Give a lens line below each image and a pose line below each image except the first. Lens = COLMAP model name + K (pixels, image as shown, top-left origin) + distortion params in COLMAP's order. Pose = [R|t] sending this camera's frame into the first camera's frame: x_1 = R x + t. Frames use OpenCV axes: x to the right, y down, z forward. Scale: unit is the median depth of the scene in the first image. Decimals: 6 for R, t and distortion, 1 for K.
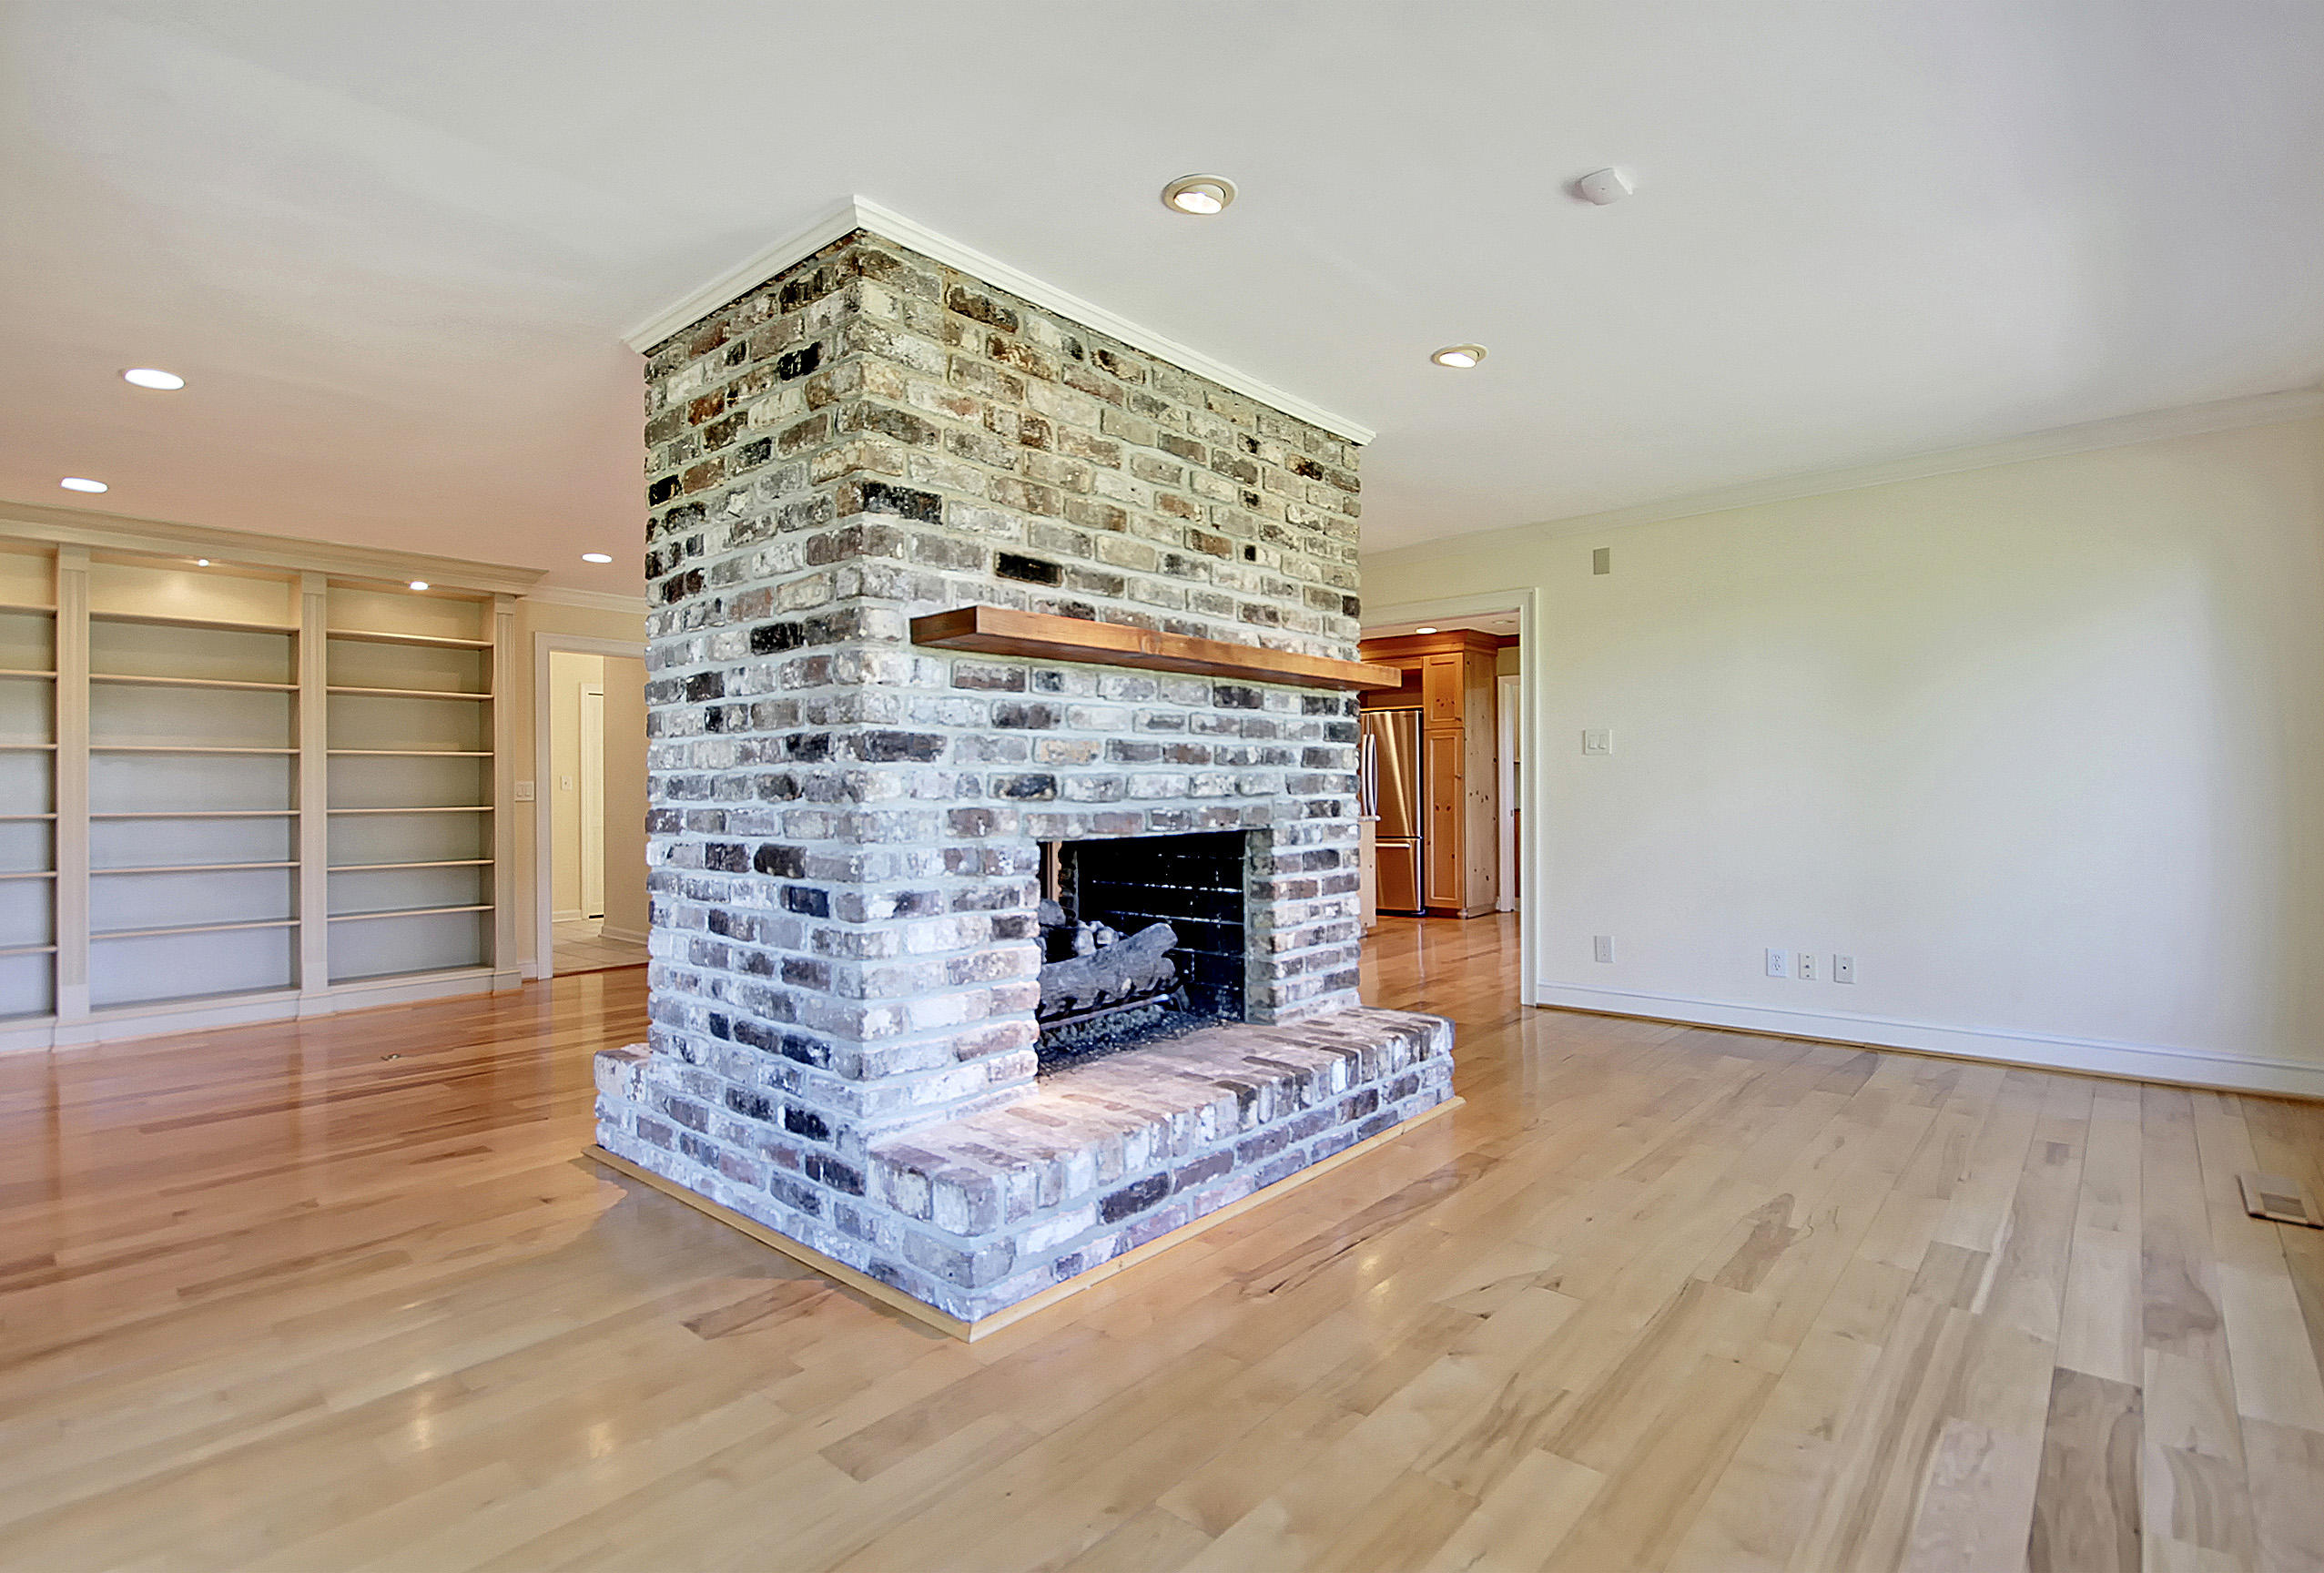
lens RADIAL K [[1111.3, 0, 1164.4], [0, 1111.3, 783.4], [0, 0, 1]] dist [0.004050, -0.001875]
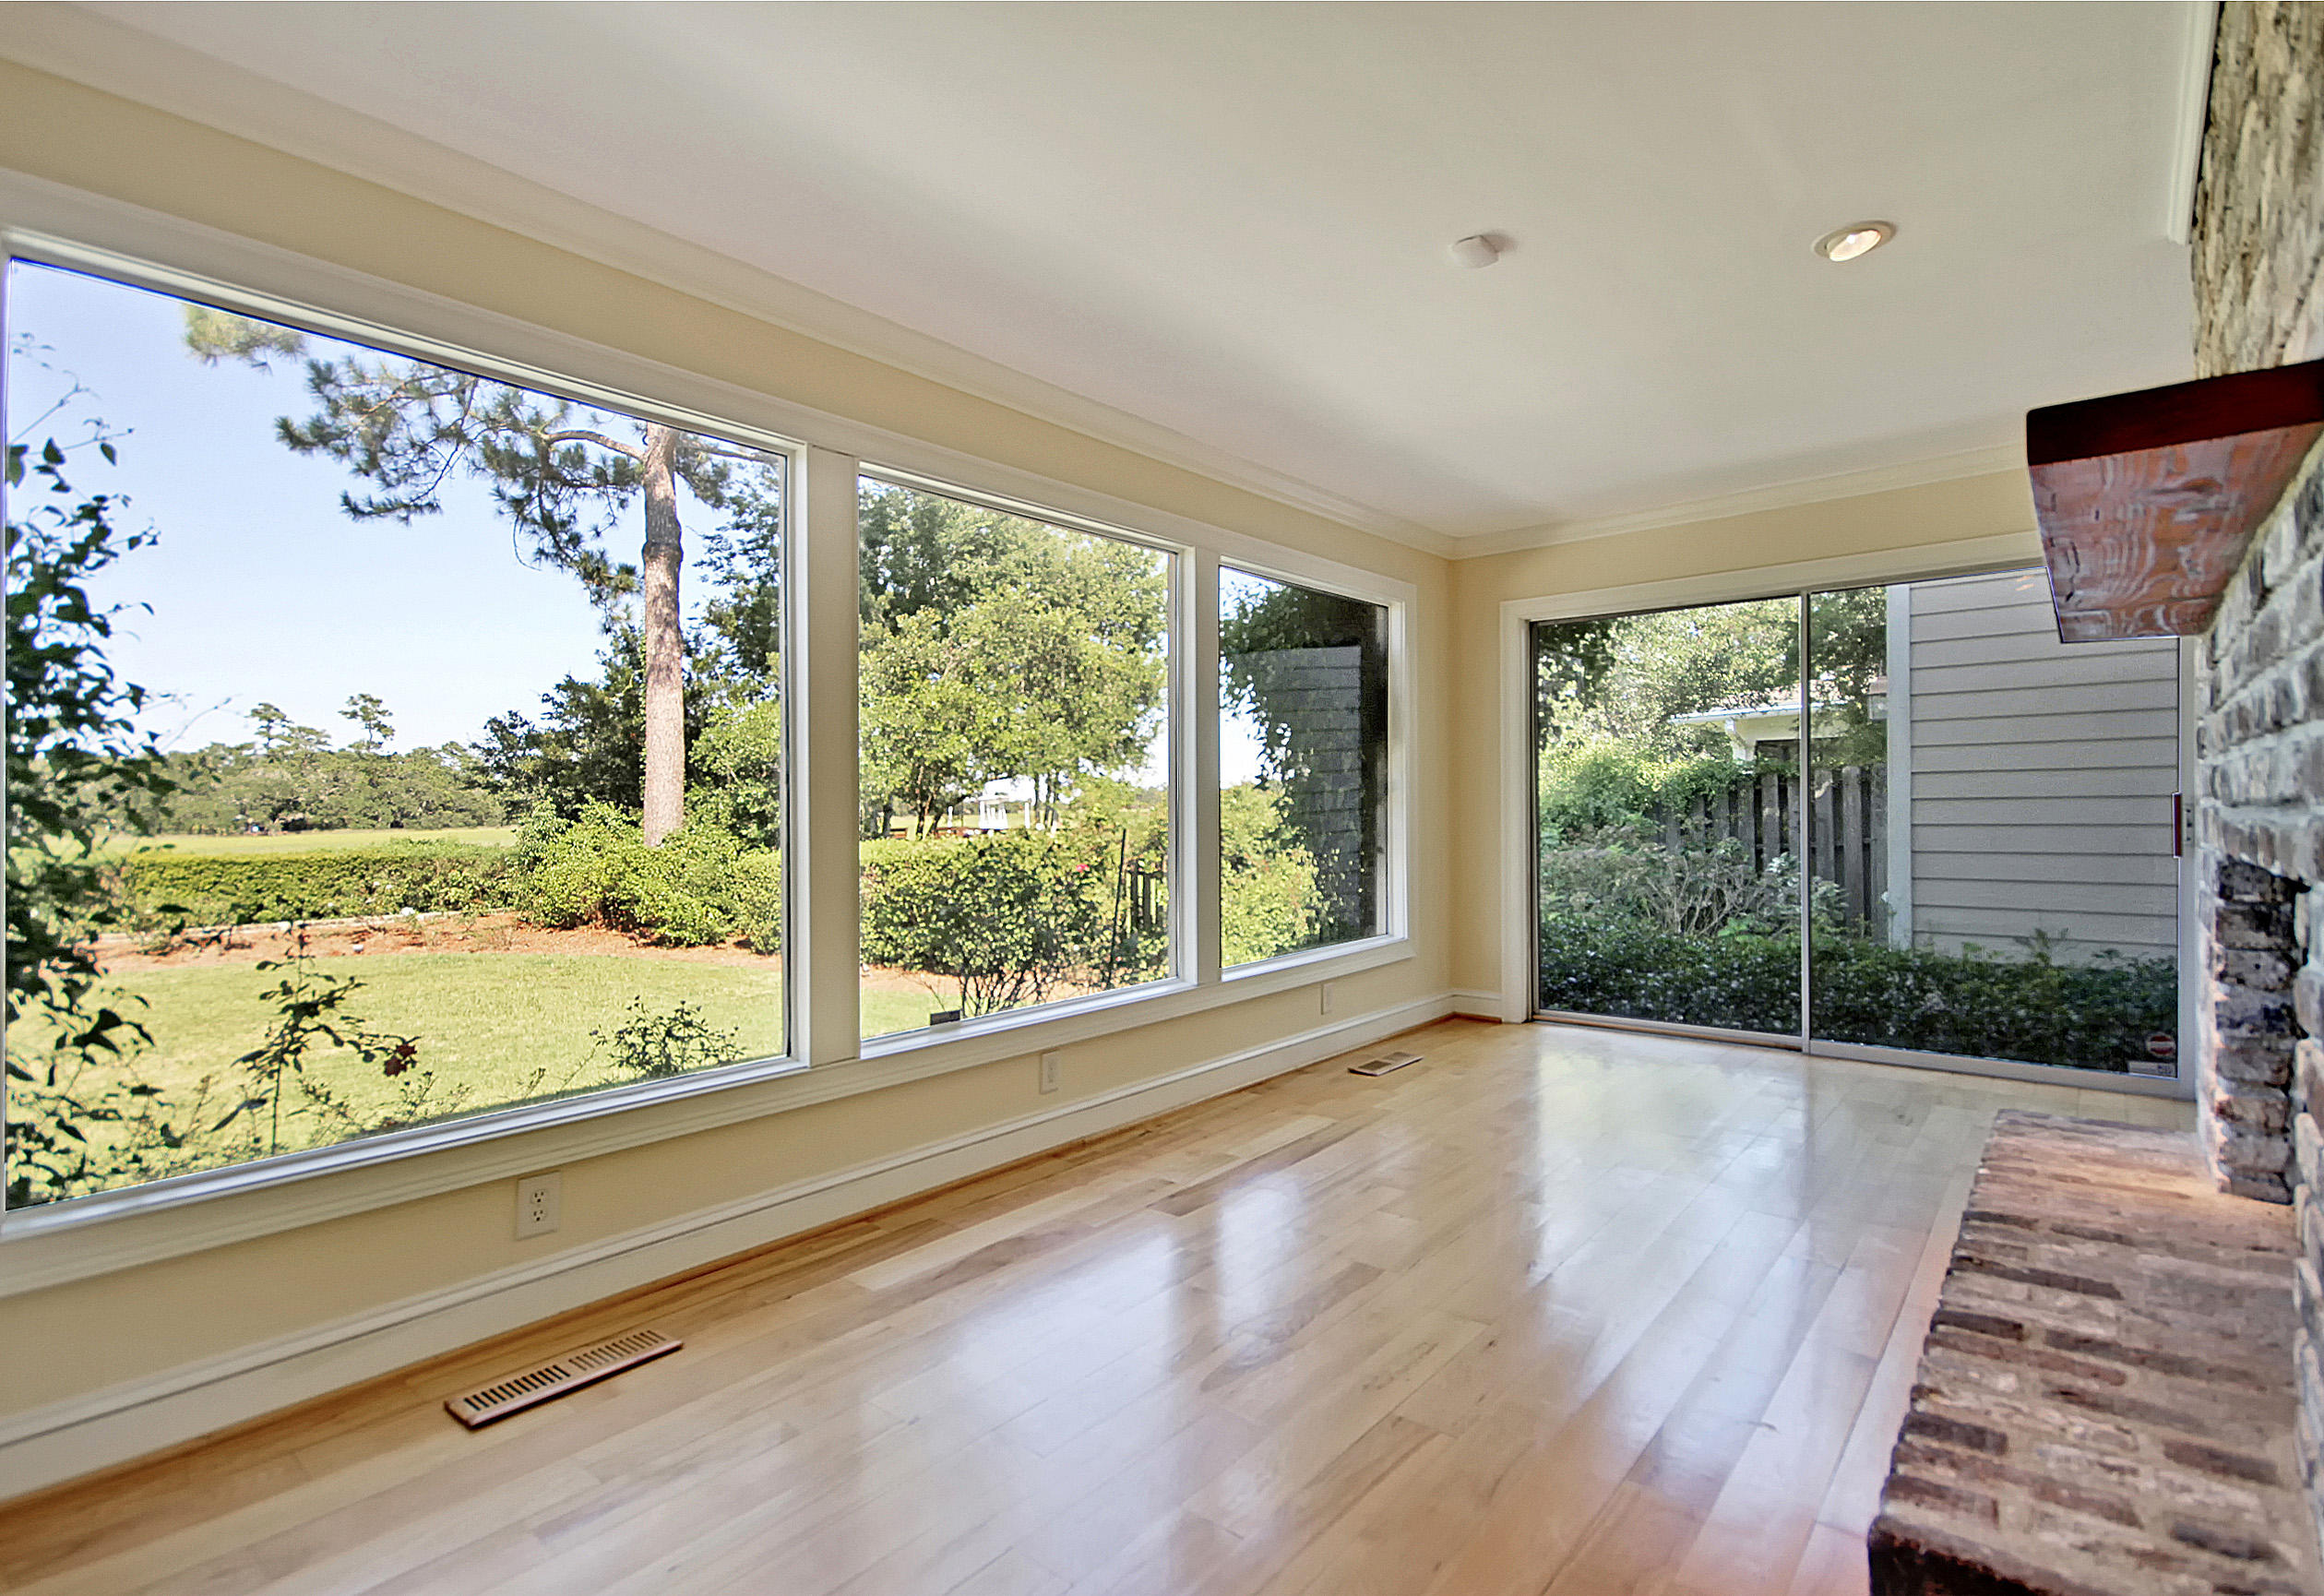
lens RADIAL K [[1119.1, 0, 1175.3], [0, 1119.1, 814.3], [0, 0, 1]] dist [0.004562, -0.006807]
pose [[-0.999395, 0.020709, -0.027949, 0.588284], [0.020743, 0.999784, -0.000958, 0.012390], [0.027923, -0.001537, -0.999609, 1.691539]]
